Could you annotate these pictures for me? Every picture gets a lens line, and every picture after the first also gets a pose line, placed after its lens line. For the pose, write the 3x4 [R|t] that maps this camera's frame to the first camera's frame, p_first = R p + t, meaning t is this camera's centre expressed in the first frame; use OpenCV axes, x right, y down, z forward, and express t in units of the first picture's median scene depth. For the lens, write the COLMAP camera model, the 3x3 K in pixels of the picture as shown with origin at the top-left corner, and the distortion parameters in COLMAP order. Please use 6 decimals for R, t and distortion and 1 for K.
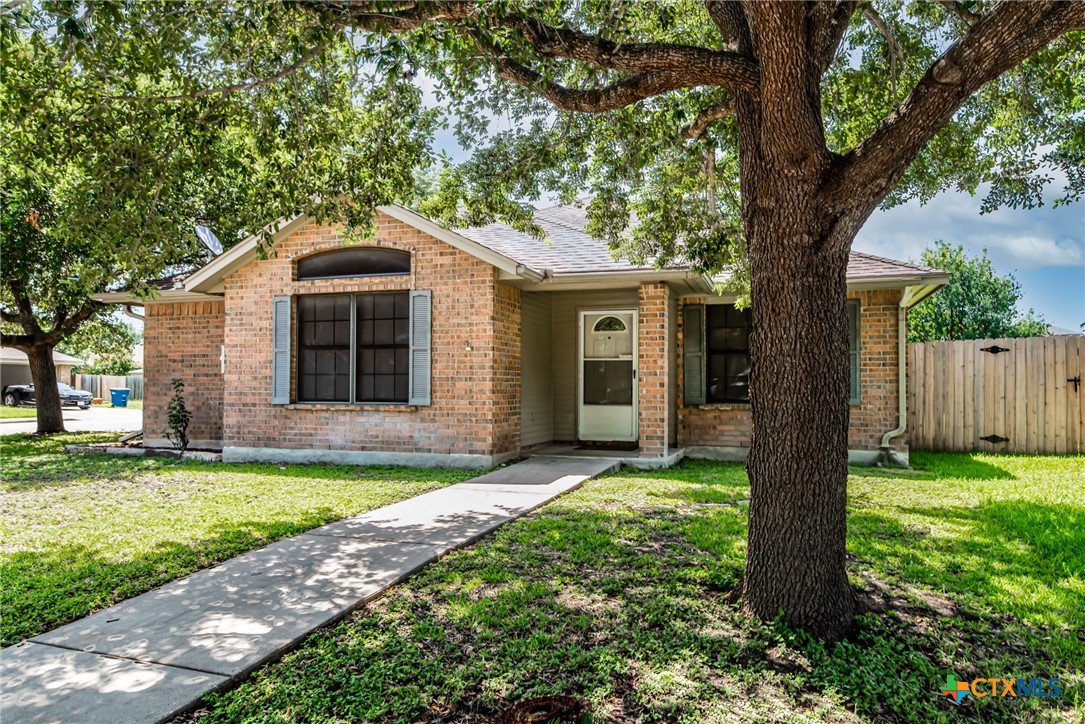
lens RADIAL K [[720.9, 0, 541.5], [0, 720.9, 366.7], [0, 0, 1]] dist [-0.001390, -0.000141]
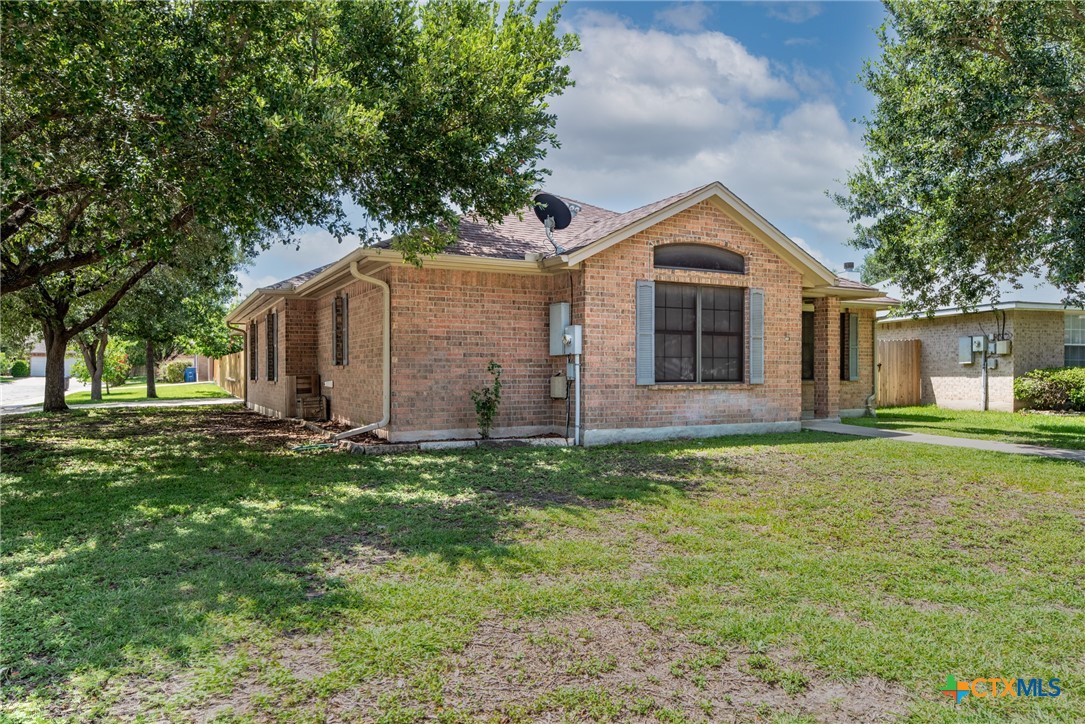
lens RADIAL K [[720.9, 0, 543.0], [0, 720.9, 364.6], [0, 0, 1]] dist [-0.001390, -0.000141]
pose [[0.712874, 0.005157, 0.701273, -1.228439], [-0.020231, 0.999708, 0.013213, 0.011932], [-0.701000, -0.023607, 0.712770, 0.372164]]
